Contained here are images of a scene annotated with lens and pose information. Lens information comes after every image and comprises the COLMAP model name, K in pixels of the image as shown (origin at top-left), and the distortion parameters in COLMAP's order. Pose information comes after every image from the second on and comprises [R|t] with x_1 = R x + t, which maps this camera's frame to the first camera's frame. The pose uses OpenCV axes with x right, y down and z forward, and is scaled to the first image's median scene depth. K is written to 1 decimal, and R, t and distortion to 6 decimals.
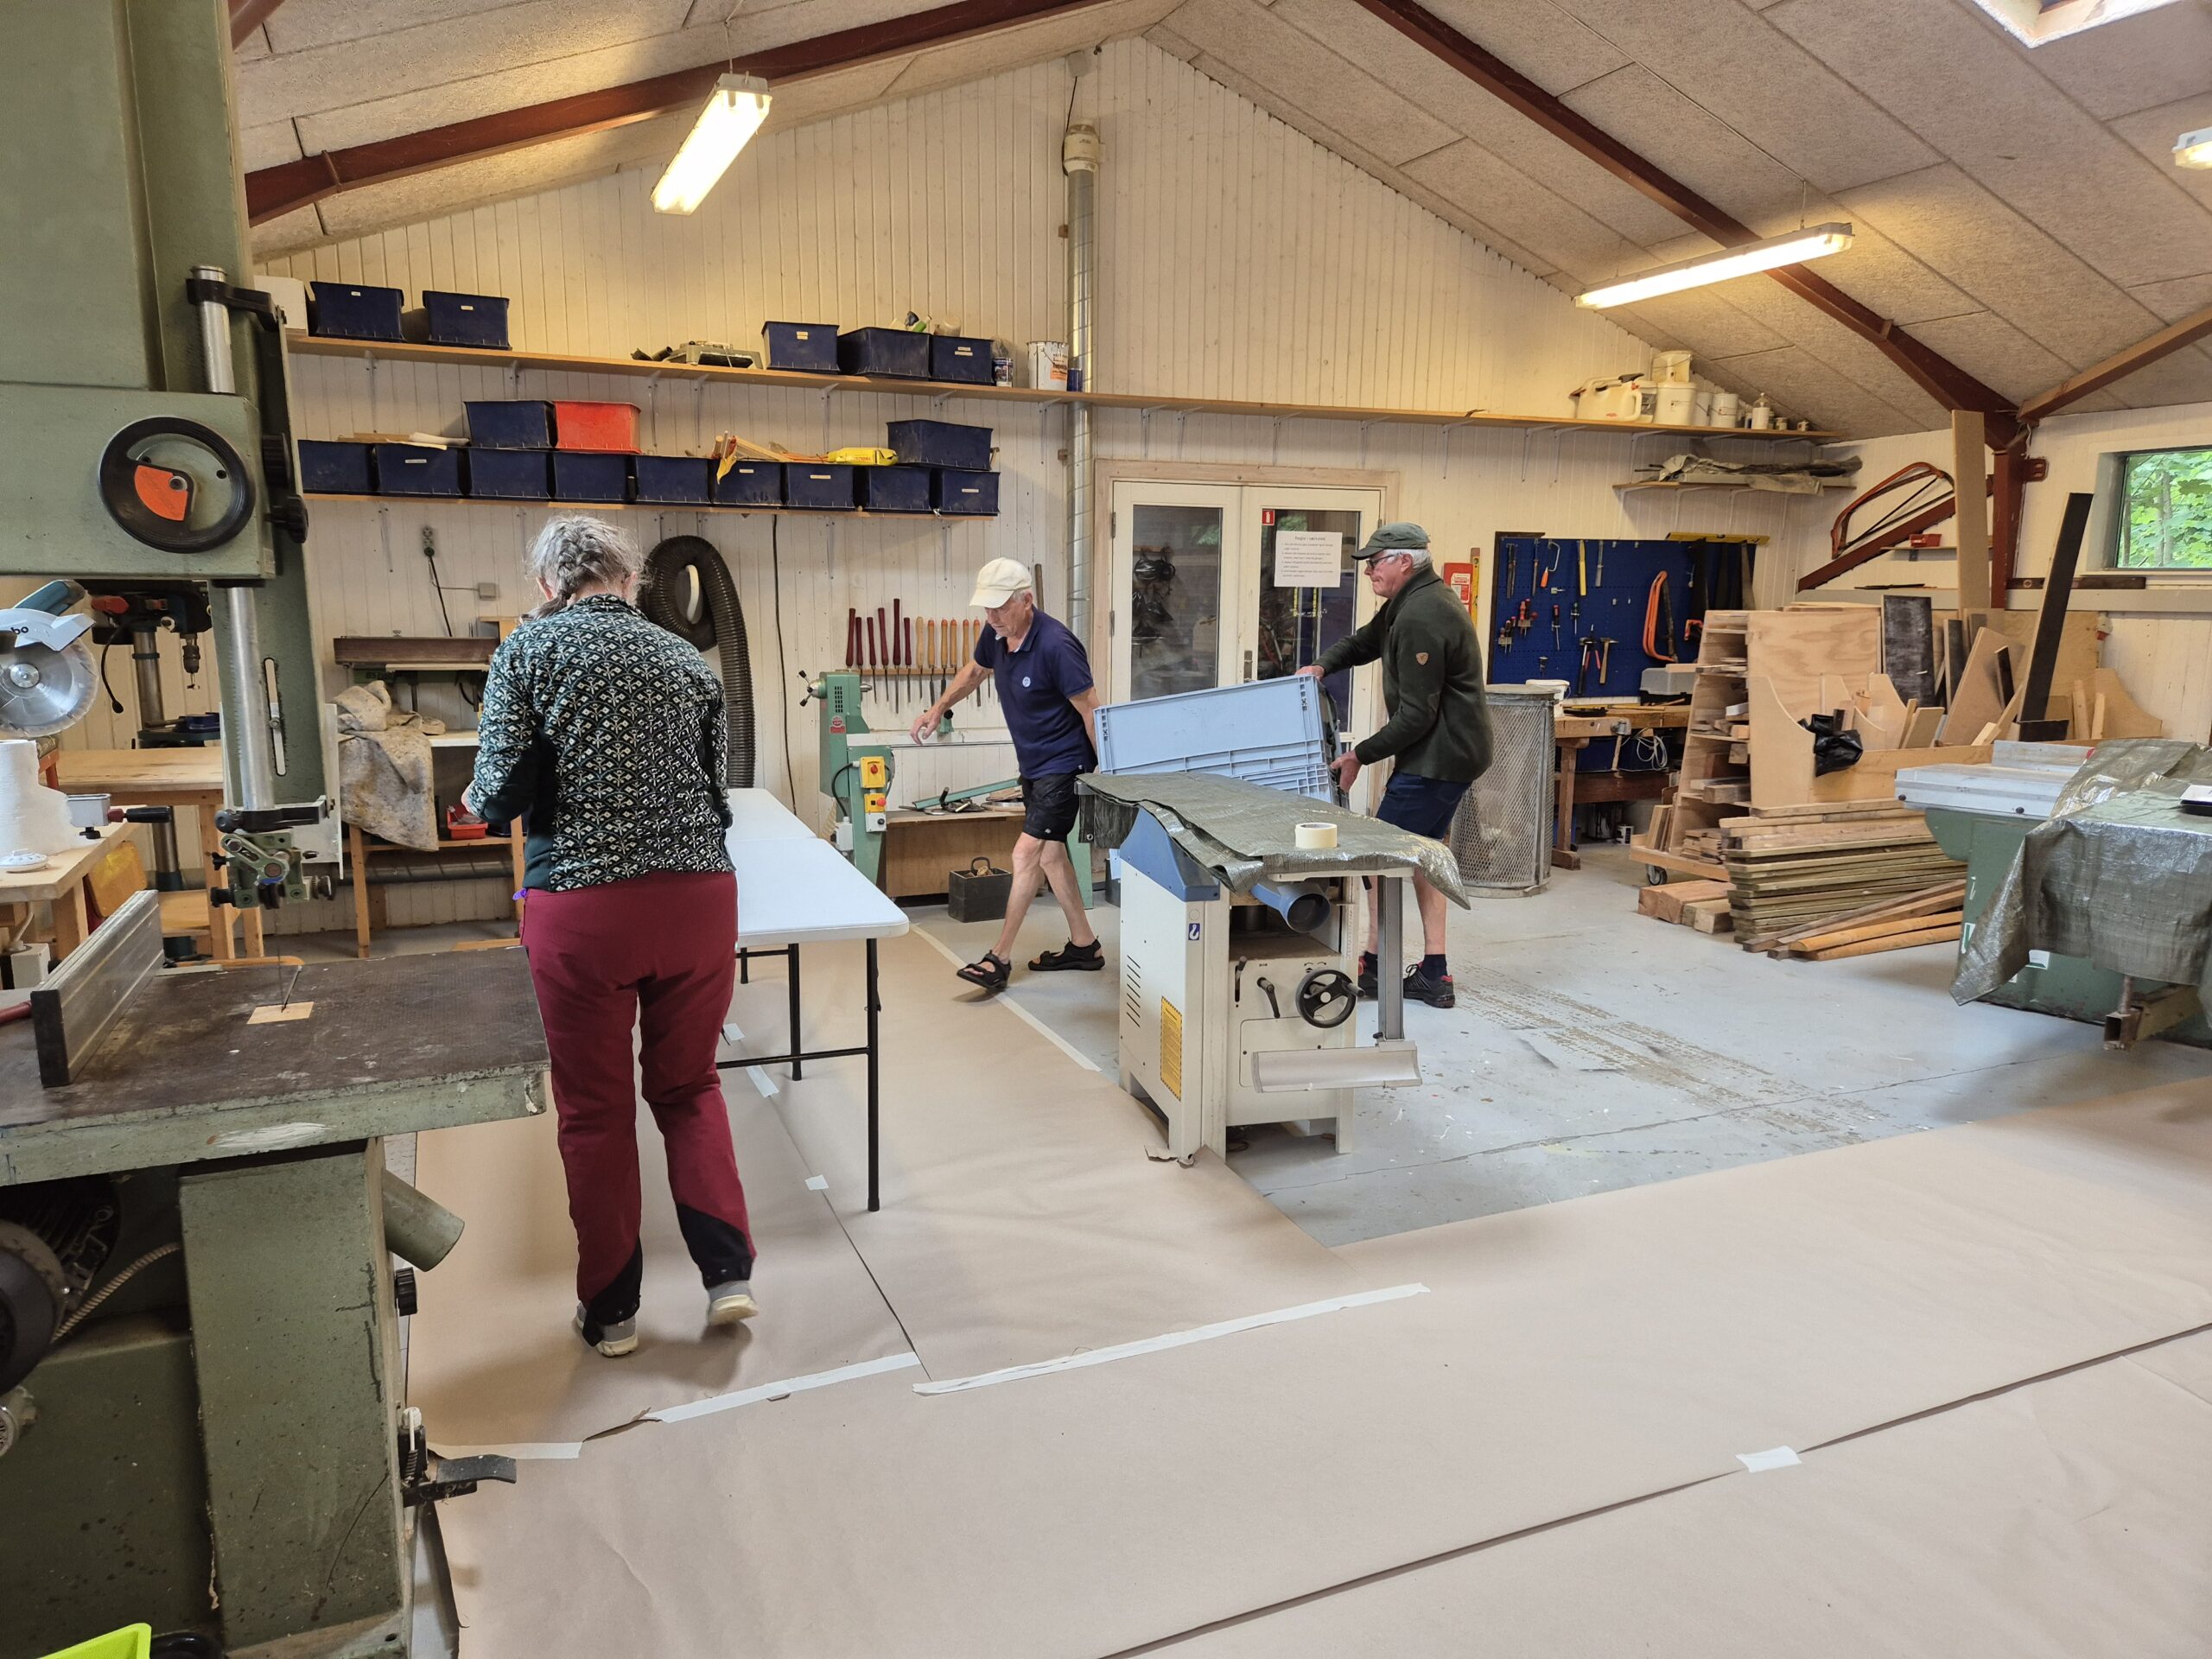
lens RADIAL K [[1480.4, 0, 1064.2], [0, 1480.4, 849.5], [0, 0, 1]] dist [0.072796, -0.062461]
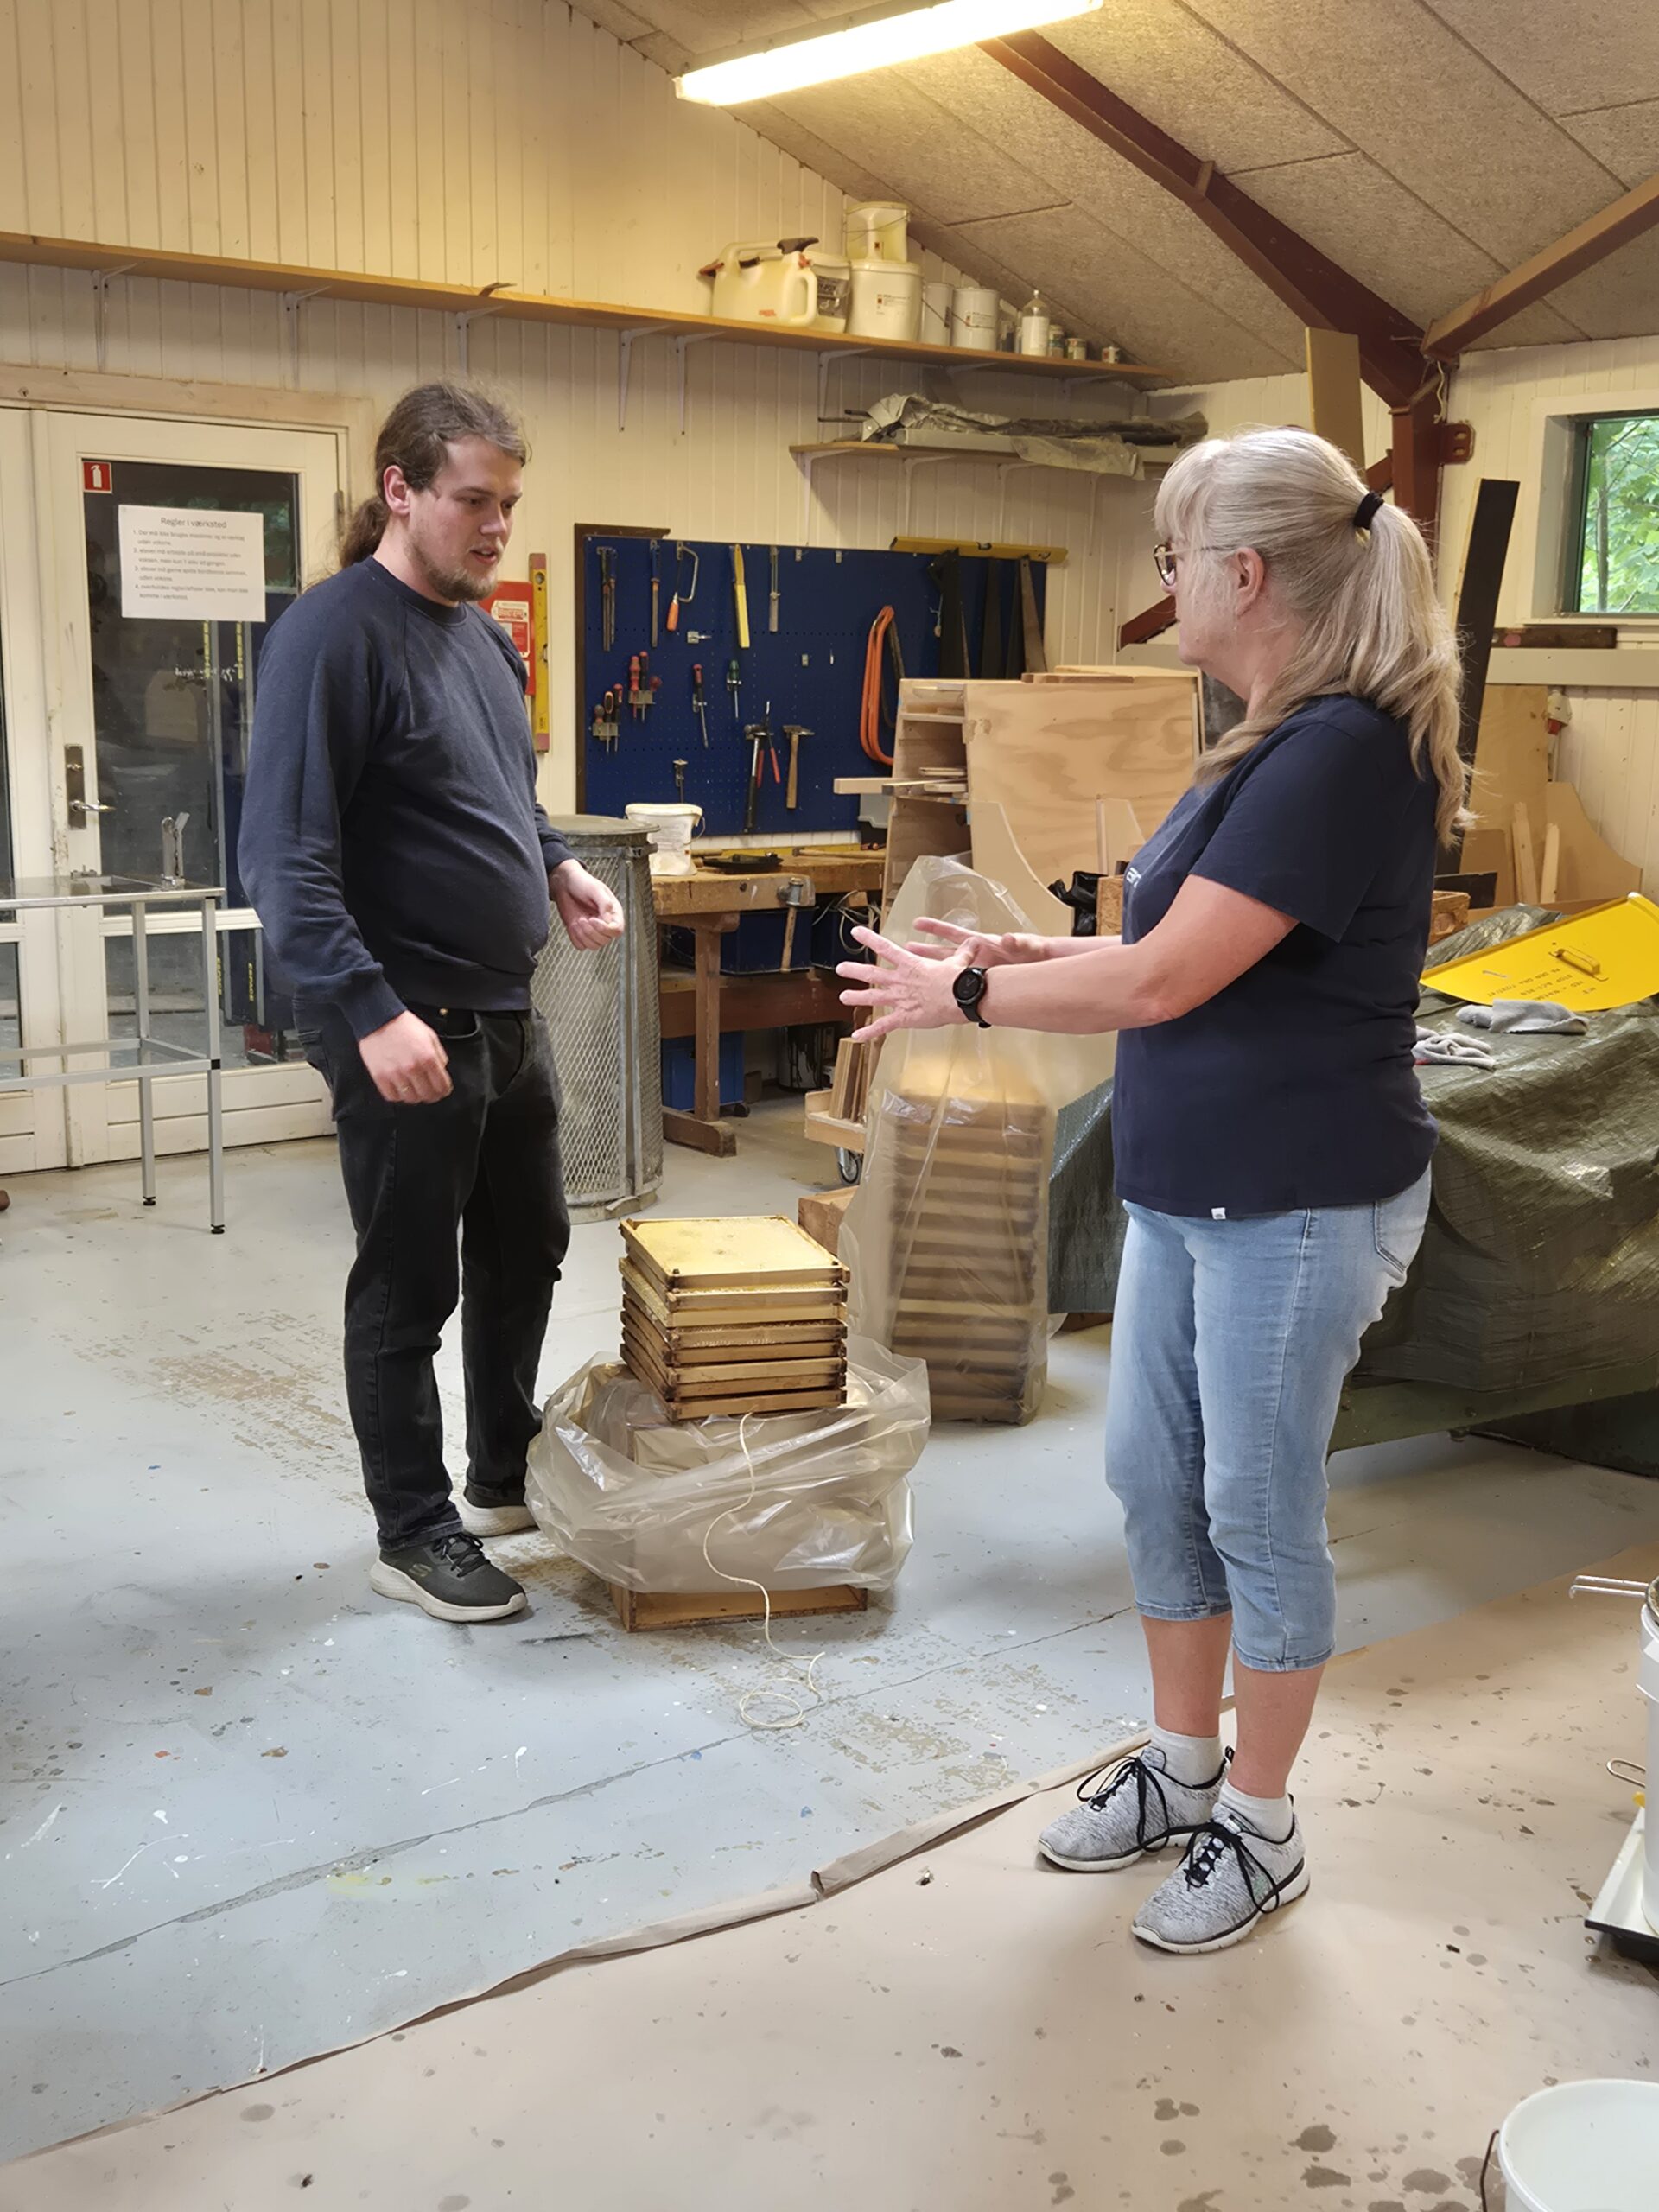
lens RADIAL K [[2485.7, 0, 839.8], [0, 2485.7, 1102.8], [0, 0, 1]] dist [0.078128, -0.031905]
pose [[0.962821, -0.038011, 0.267454, 0.145159], [0.034373, 0.999242, 0.018276, -0.021669], [-0.267946, -0.008403, 0.963397, 0.126341]]
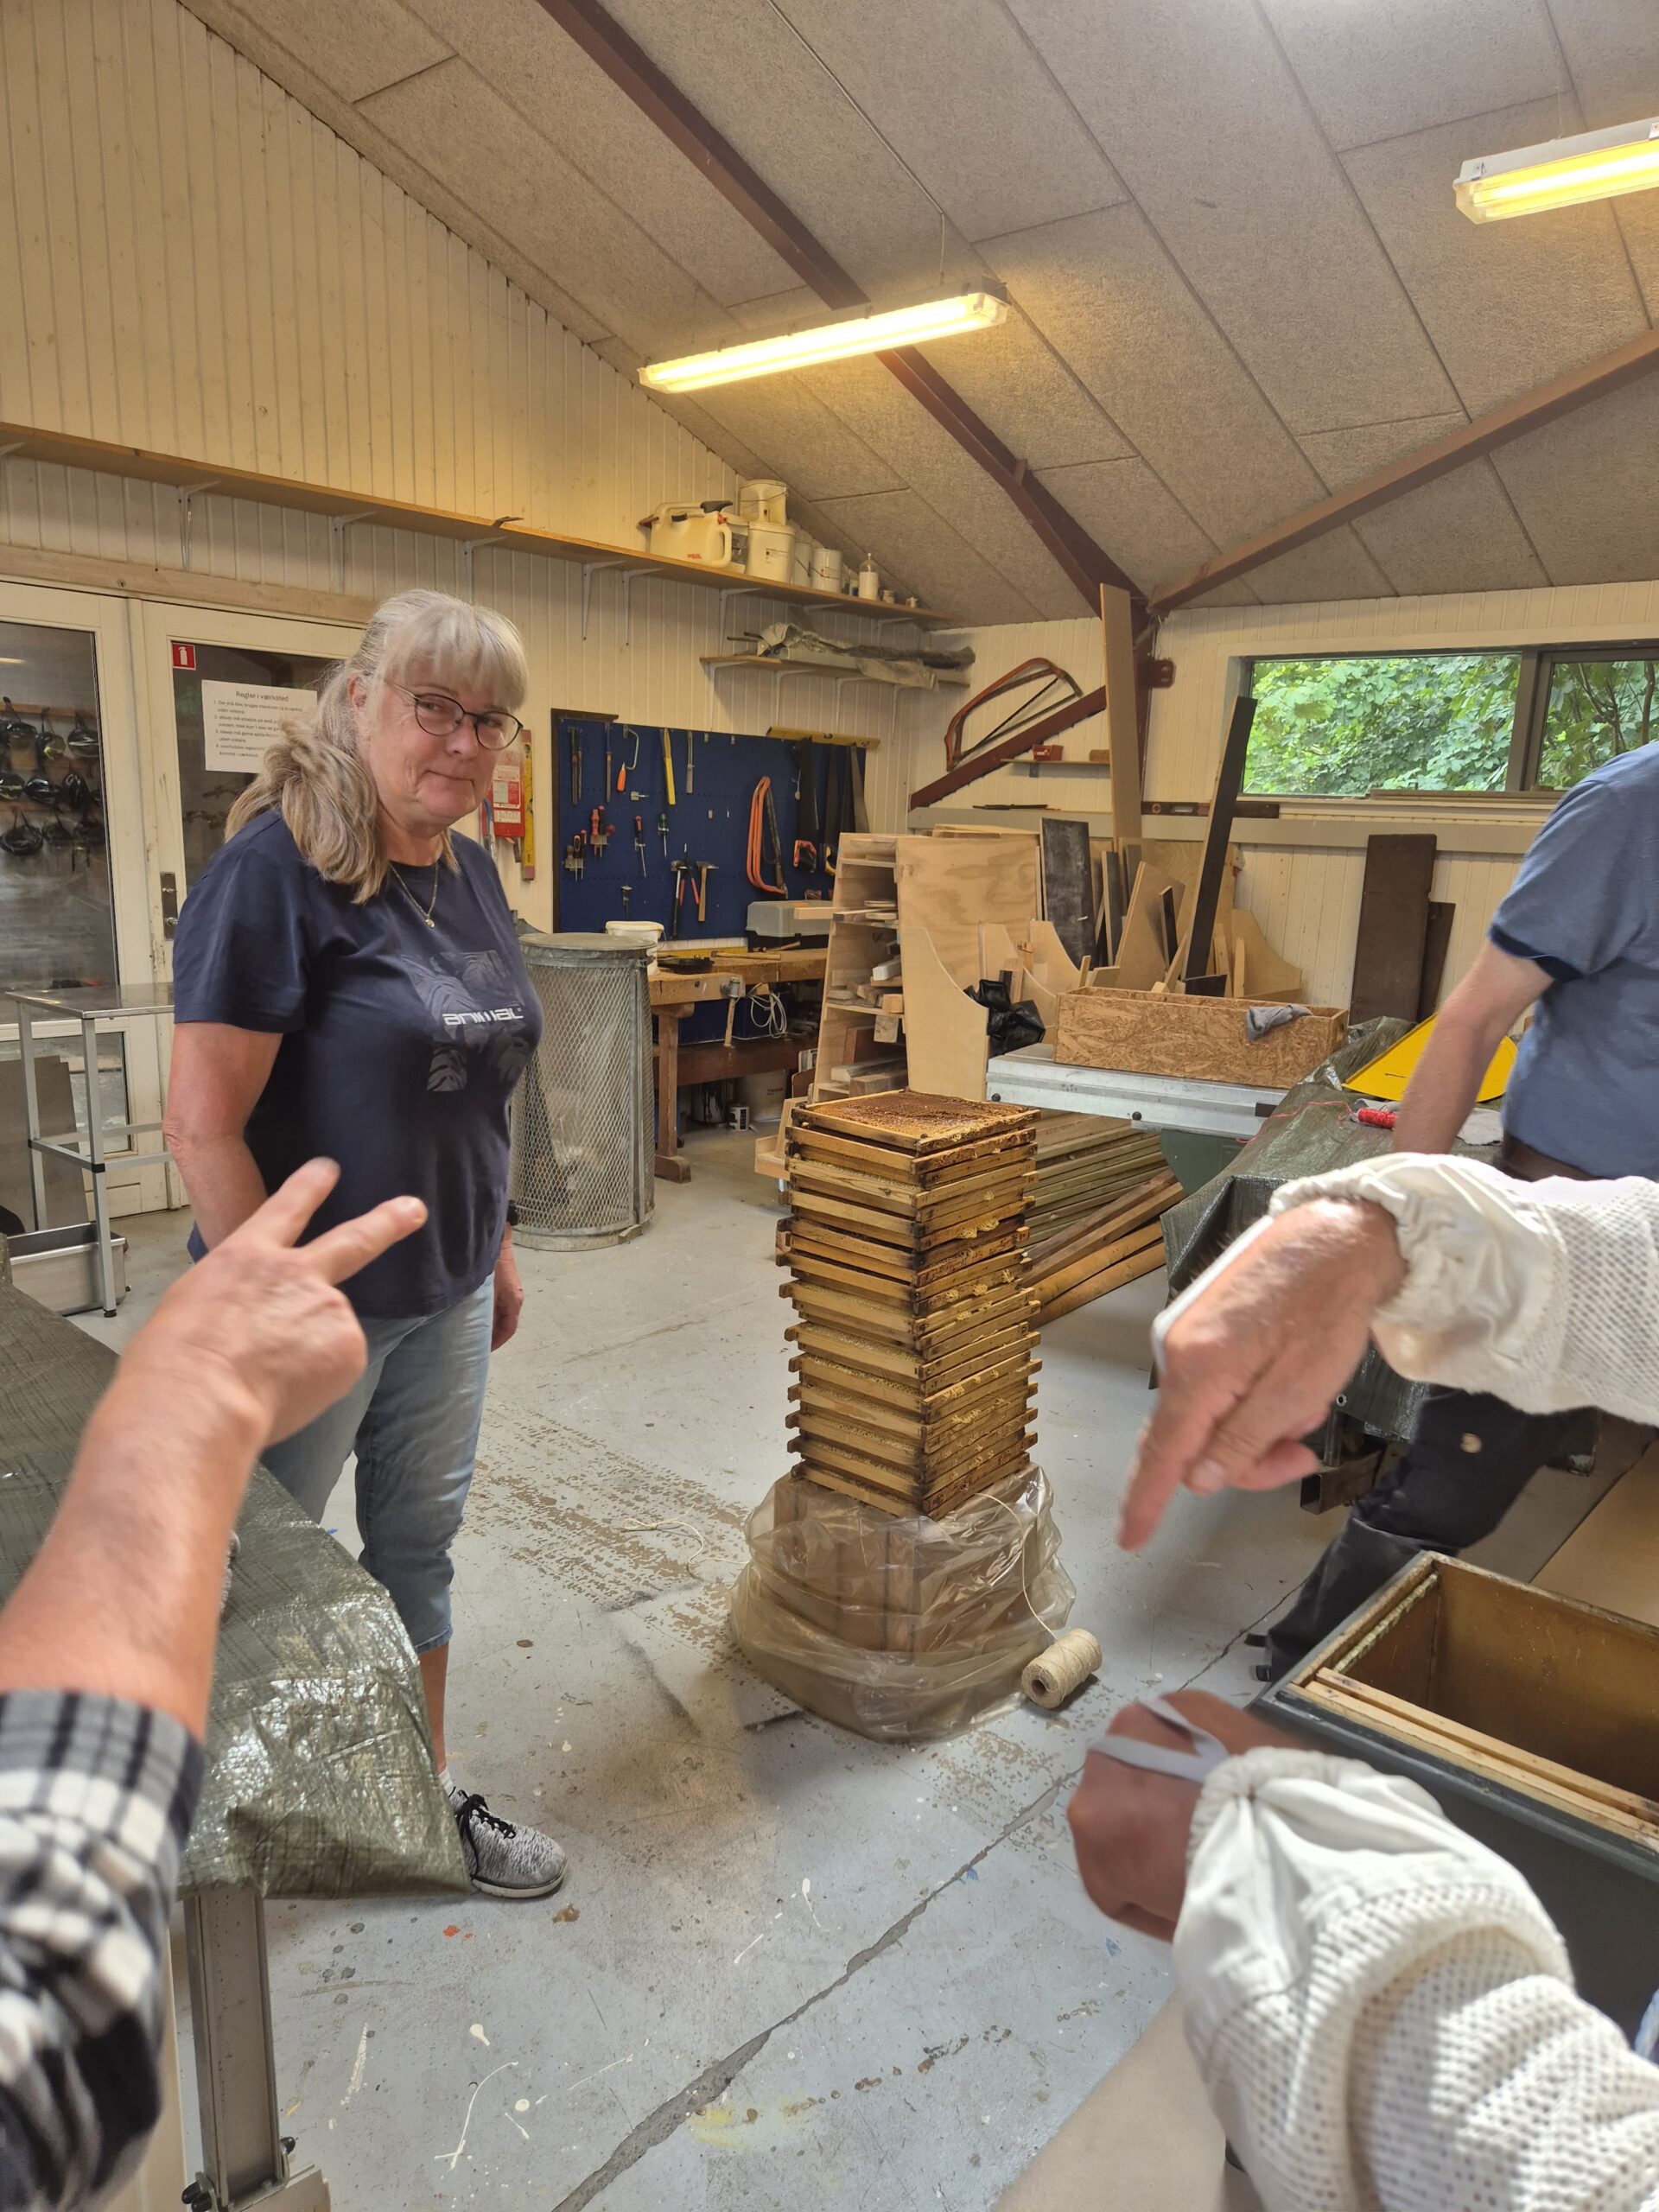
lens RADIAL K [[1480.4, 0, 845.5], [0, 1480.4, 1119.9], [0, 0, 1]] dist [0.072796, -0.062461]
pose [[0.897731, -0.063304, 0.435973, 0.100790], [0.043555, 0.997527, 0.055158, -0.055194], [-0.438386, -0.030528, 0.898268, 0.320595]]
